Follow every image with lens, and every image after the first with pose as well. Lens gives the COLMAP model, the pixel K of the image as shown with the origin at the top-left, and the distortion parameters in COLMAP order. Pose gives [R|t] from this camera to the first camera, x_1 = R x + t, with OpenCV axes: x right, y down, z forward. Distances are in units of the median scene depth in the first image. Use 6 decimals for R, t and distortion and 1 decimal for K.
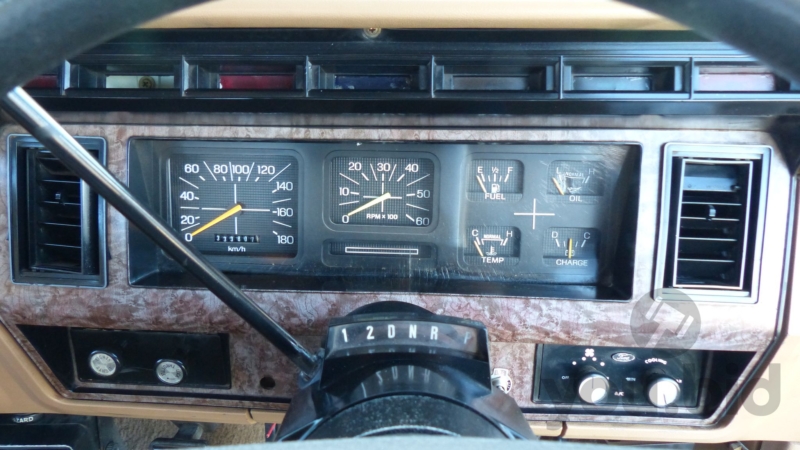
lens RADIAL K [[624.2, 0, 405.1], [0, 624.2, 227.9], [0, 0, 1]] dist [-0.015738, 0.034086]
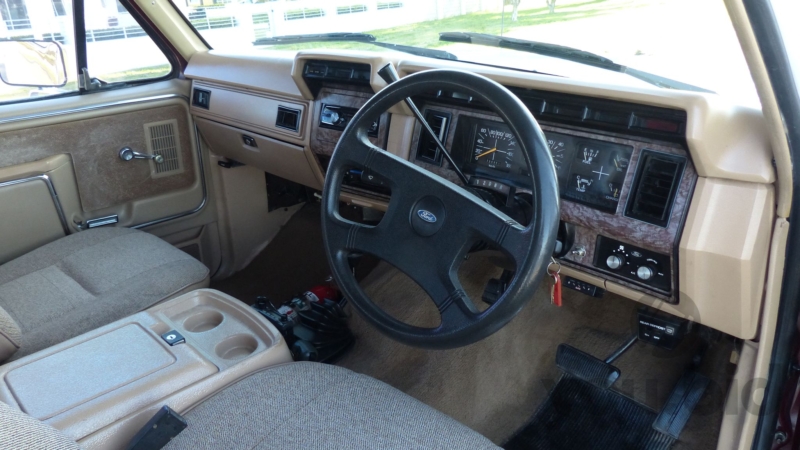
lens RADIAL K [[624.2, 0, 398.7], [0, 624.2, 224.3], [0, 0, 1]] dist [-0.015738, 0.034086]
pose [[0.724376, 0.244544, -0.644576, 1.120764], [-0.239210, 0.966042, 0.097679, 0.105814], [0.646574, 0.083433, 0.758275, -1.090743]]
